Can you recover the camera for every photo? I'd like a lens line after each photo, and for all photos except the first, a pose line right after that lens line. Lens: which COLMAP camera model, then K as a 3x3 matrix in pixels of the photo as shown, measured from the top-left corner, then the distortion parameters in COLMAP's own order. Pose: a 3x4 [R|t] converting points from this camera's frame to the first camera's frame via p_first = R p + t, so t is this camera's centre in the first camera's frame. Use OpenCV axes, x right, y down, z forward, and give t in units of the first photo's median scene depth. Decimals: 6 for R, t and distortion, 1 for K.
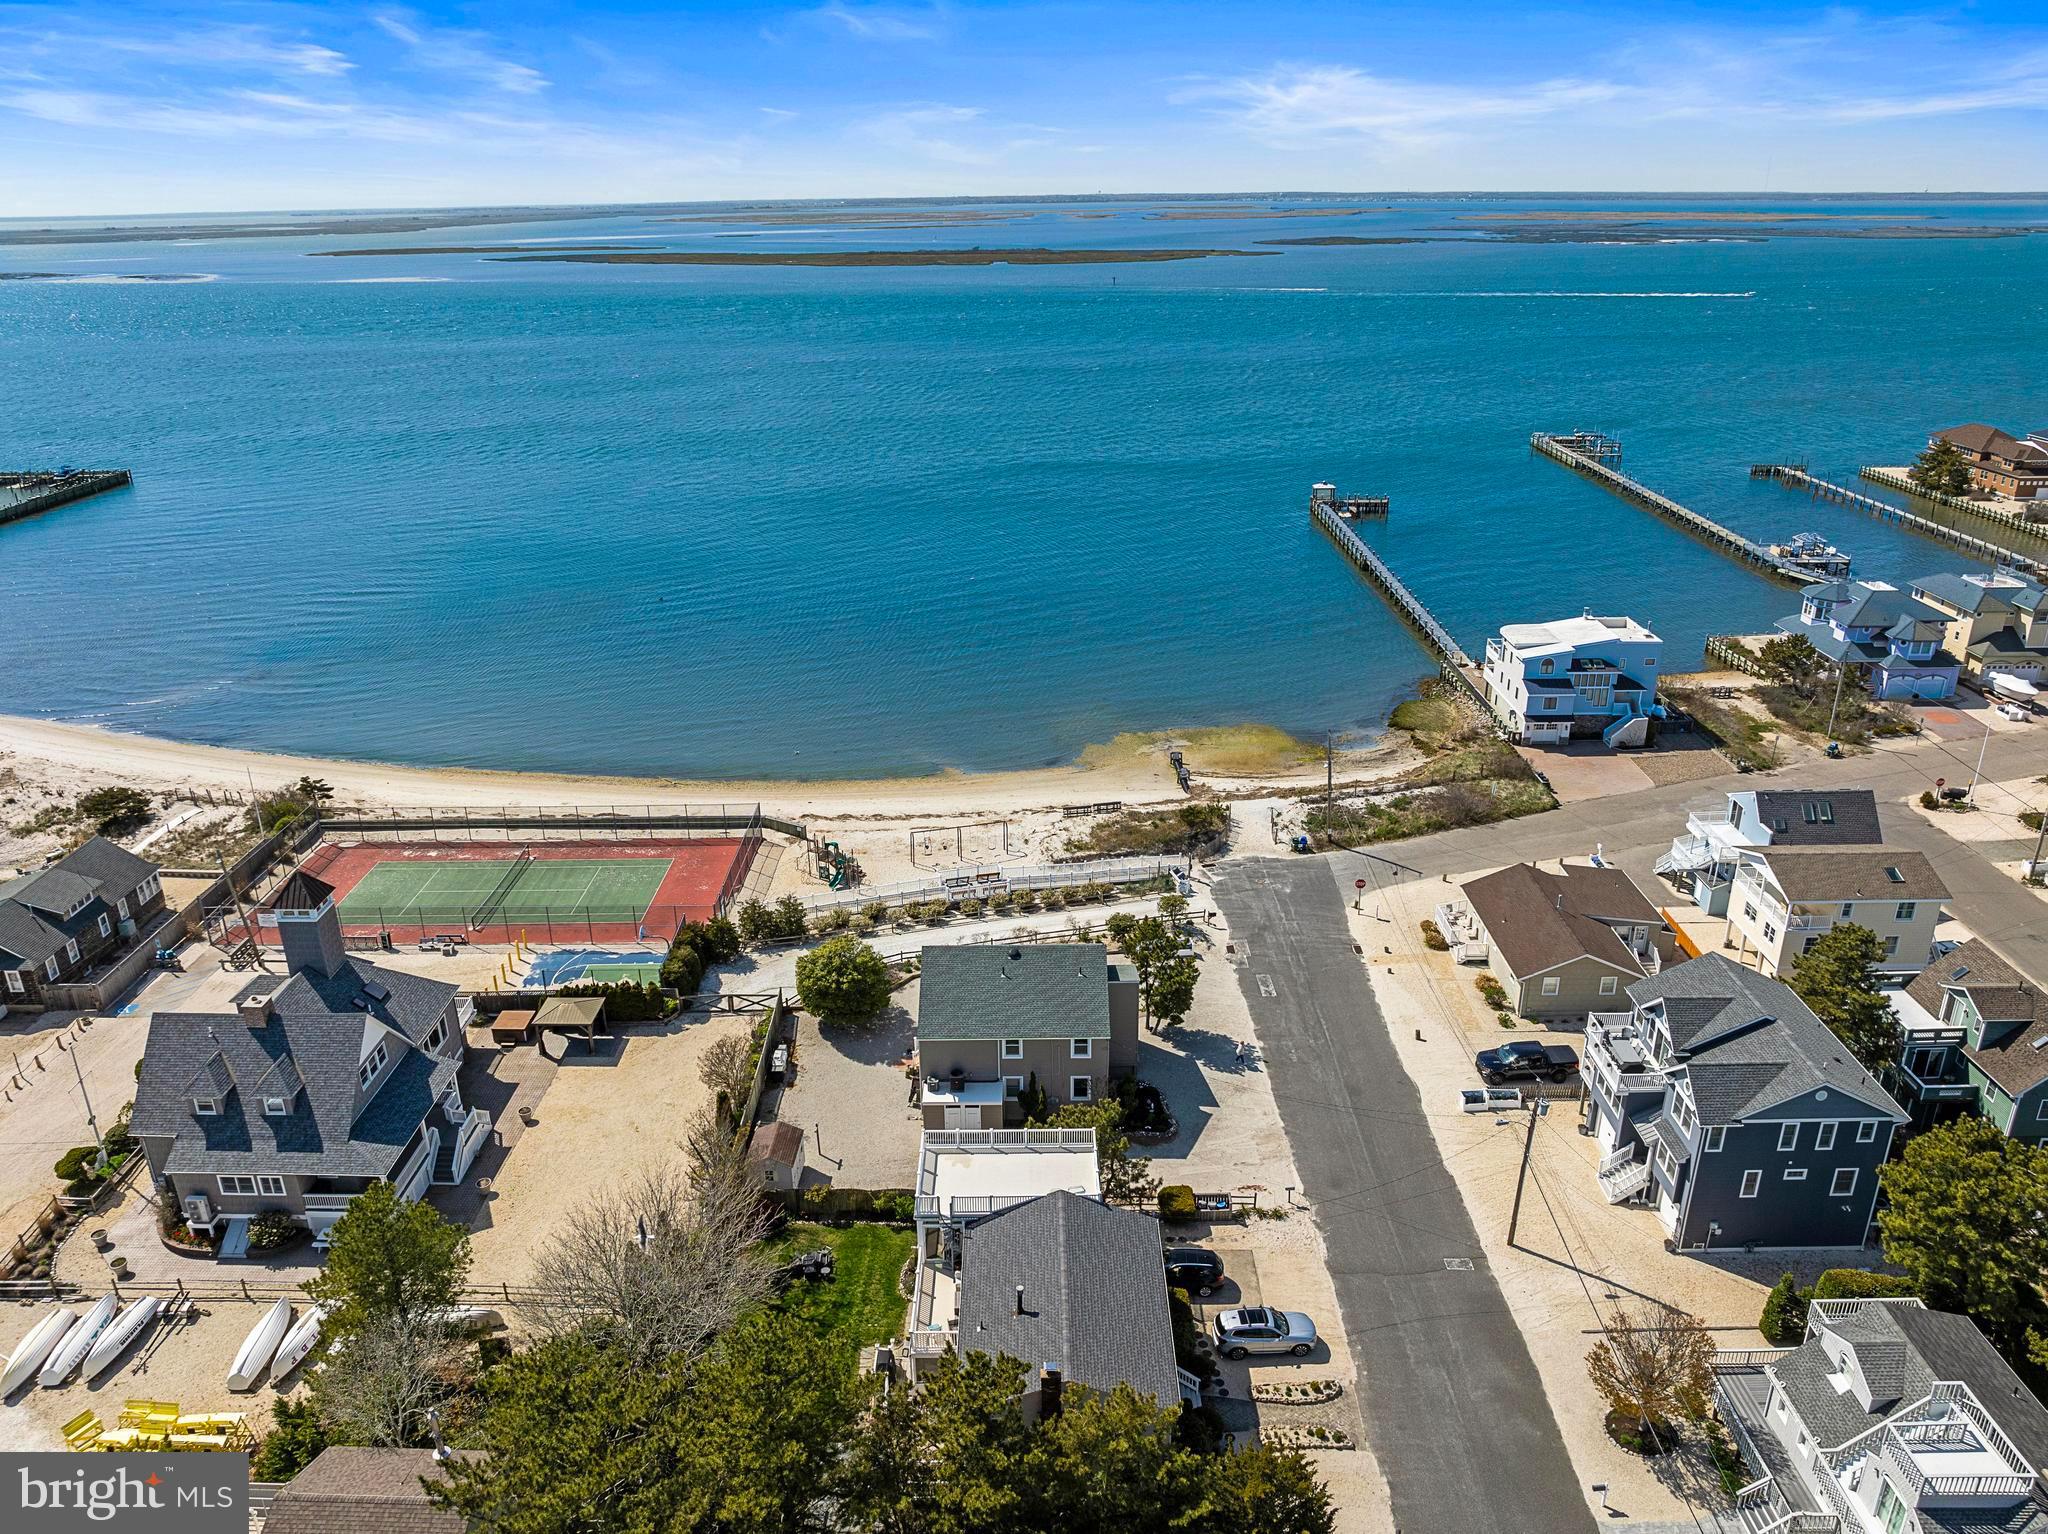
lens RADIAL K [[1456.2, 0, 1024.0], [0, 1456.2, 767.0], [0, 0, 1]] dist [-0.045056, 0.008181]
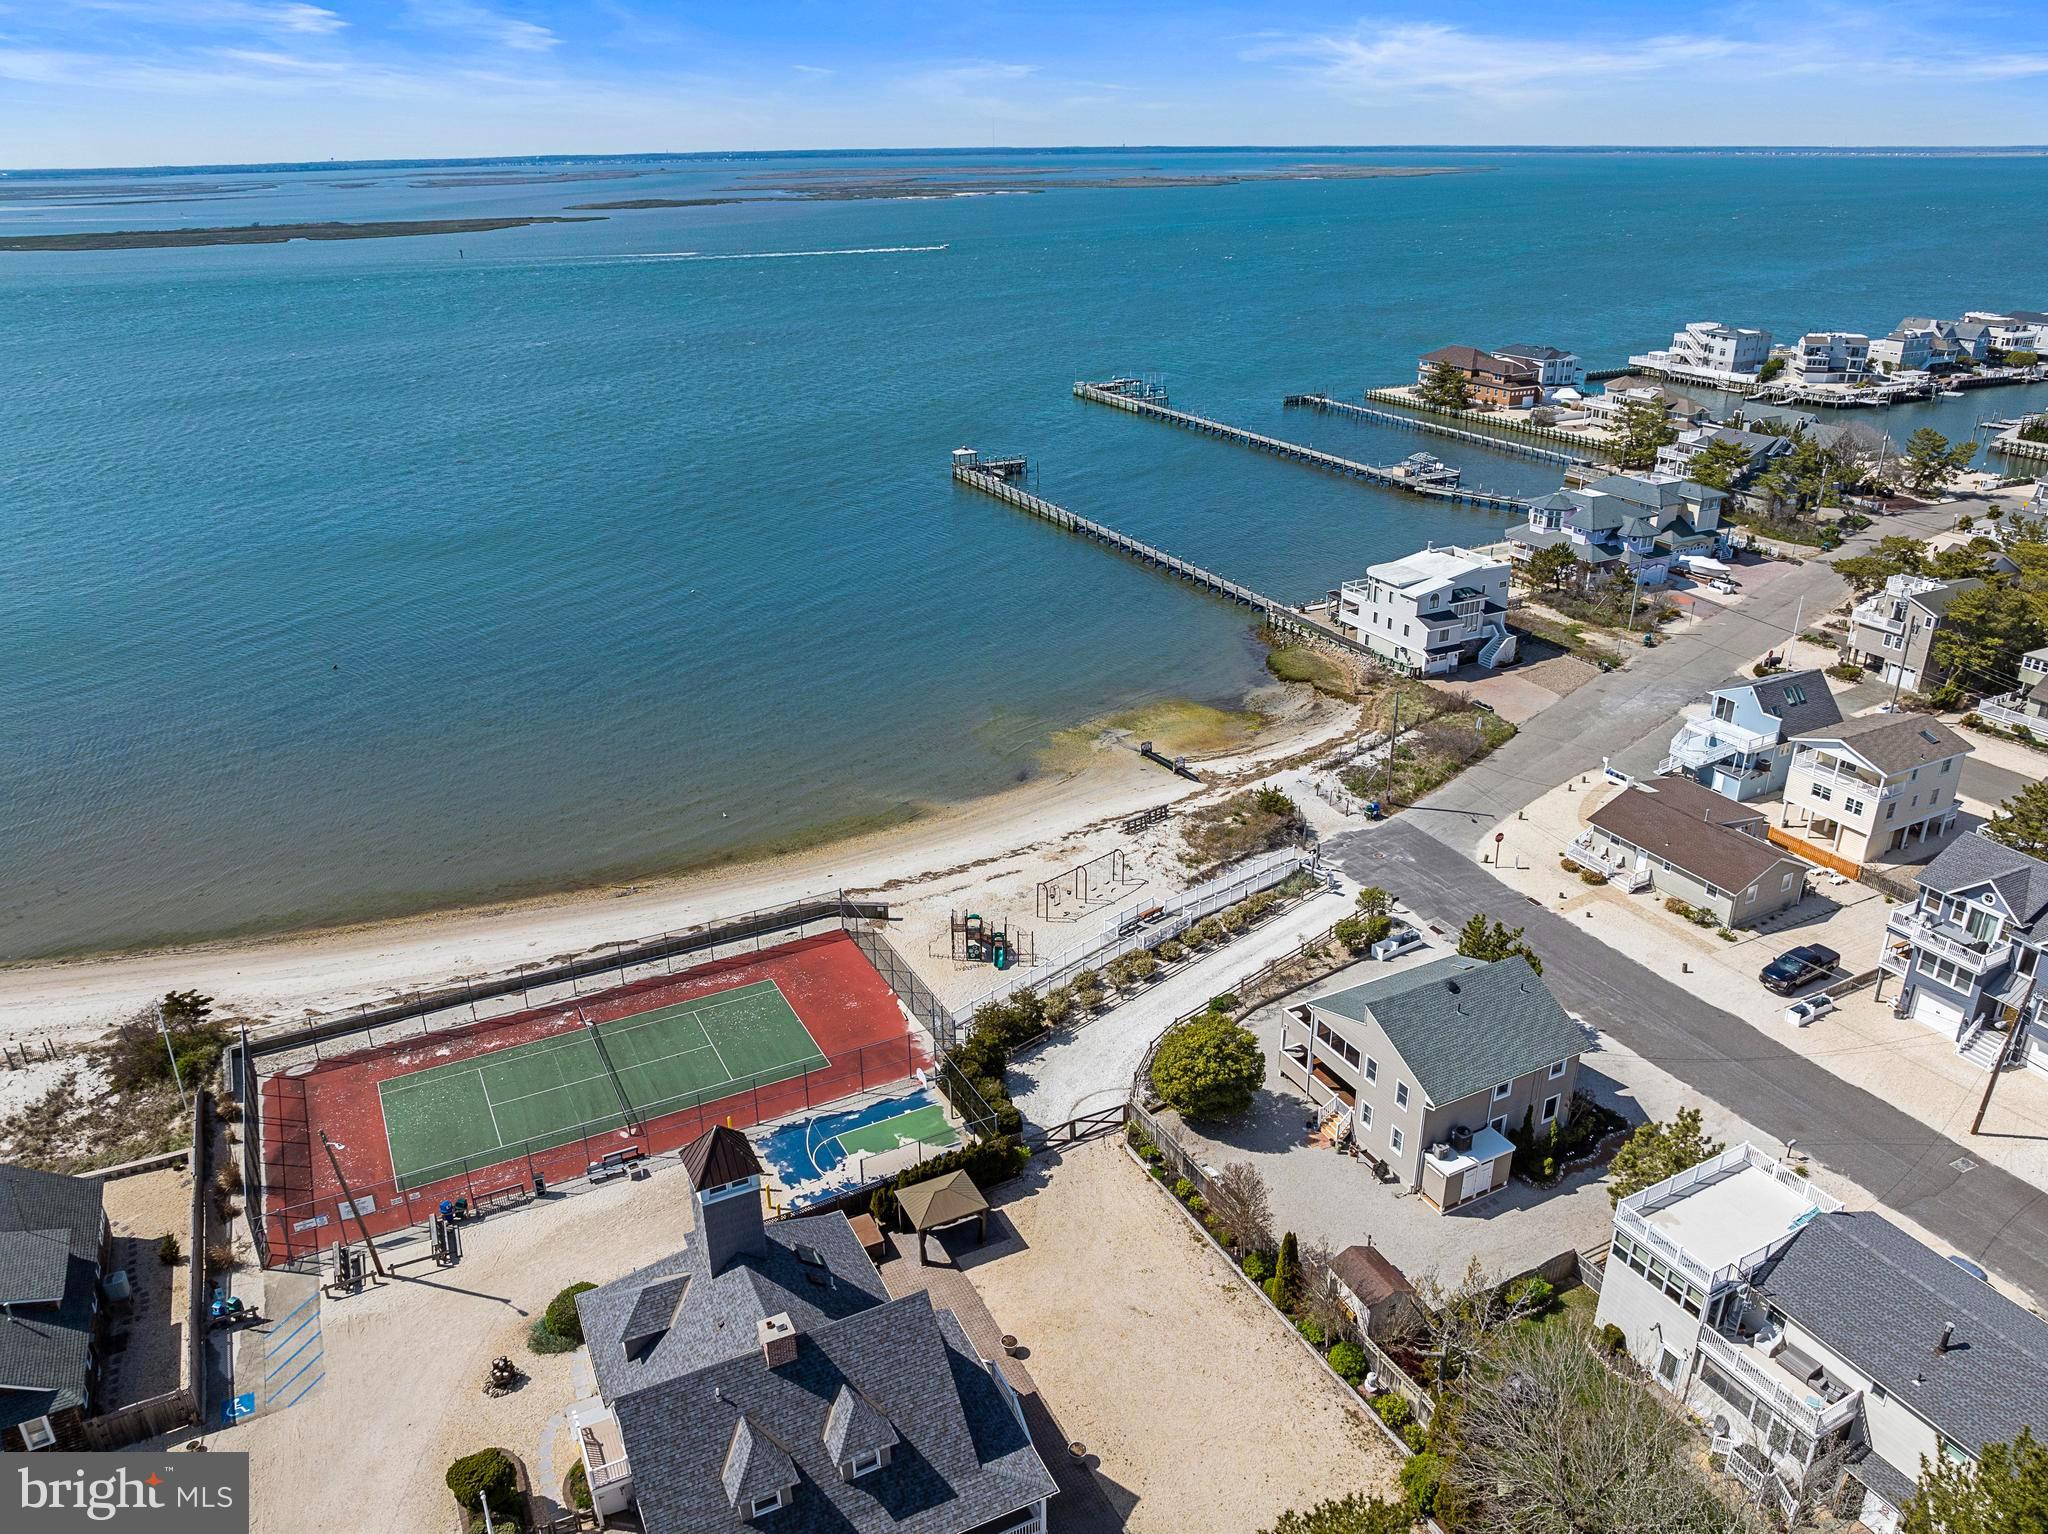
lens RADIAL K [[1456.2, 0, 1024.0], [0, 1456.2, 767.0], [0, 0, 1]] dist [-0.045056, 0.008181]
pose [[0.887620, -0.179584, 0.424123, -0.420118], [0.169766, 0.983583, 0.061181, -0.074827], [-0.428148, 0.017696, 0.903536, 0.204075]]
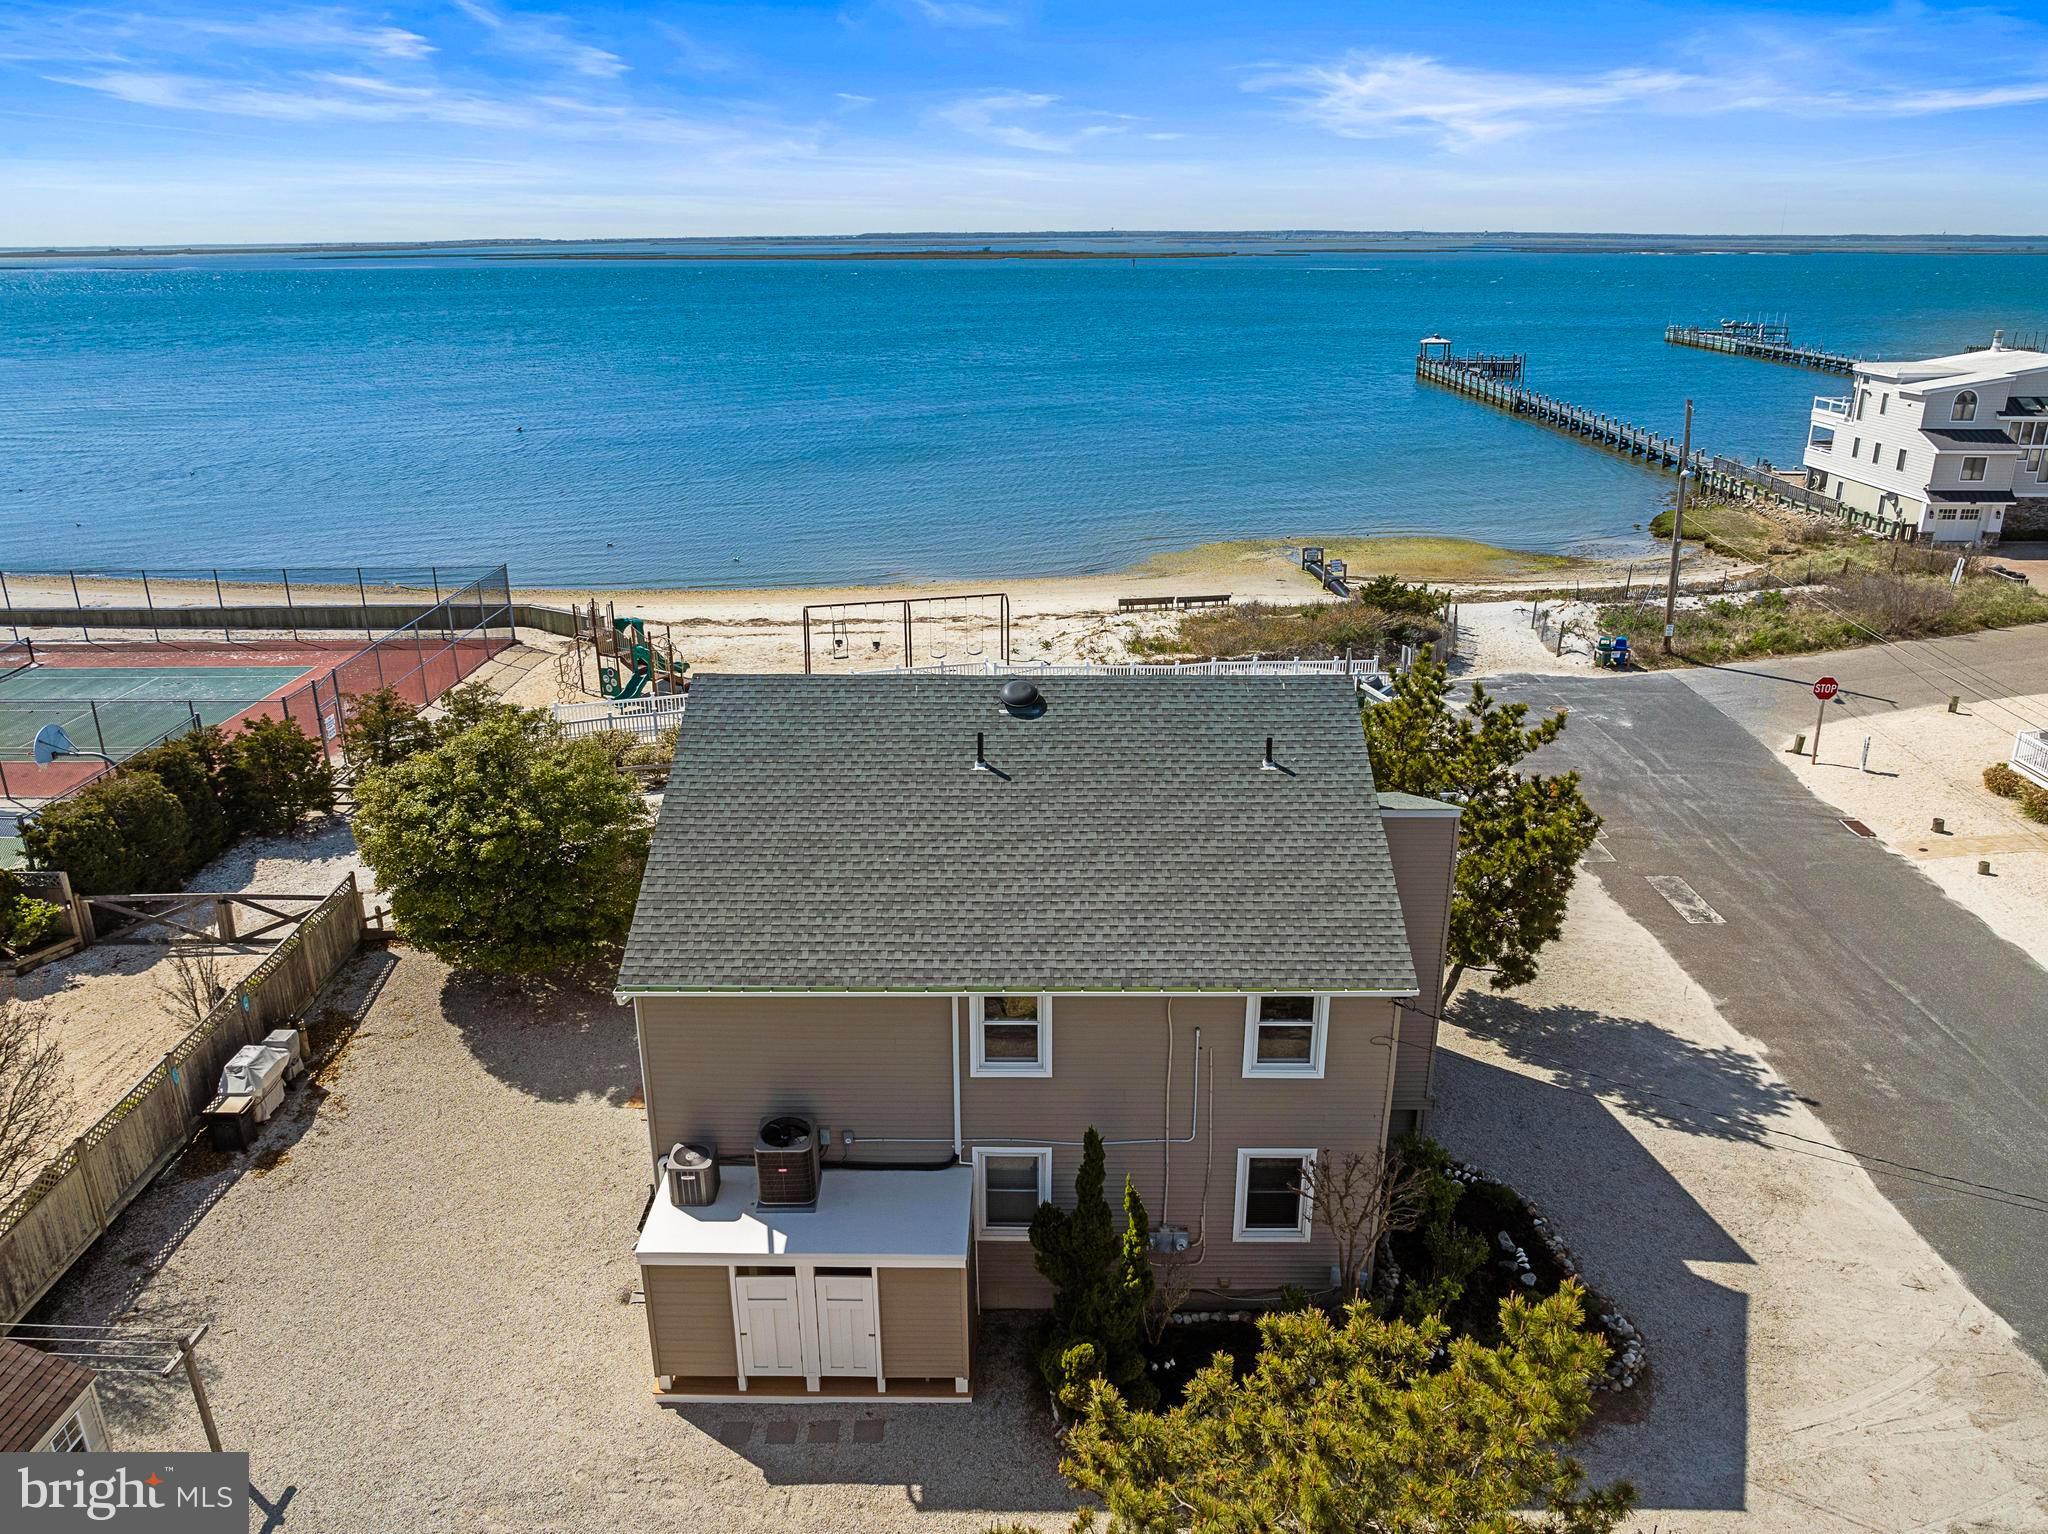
lens RADIAL K [[1456.2, 0, 1024.0], [0, 1456.2, 767.0], [0, 0, 1]] dist [-0.045056, 0.008181]
pose [[0.999945, 0.009082, -0.005298, -0.003229], [-0.009232, 0.999536, -0.029037, 0.103866], [0.005032, 0.029085, 0.999564, 0.503673]]
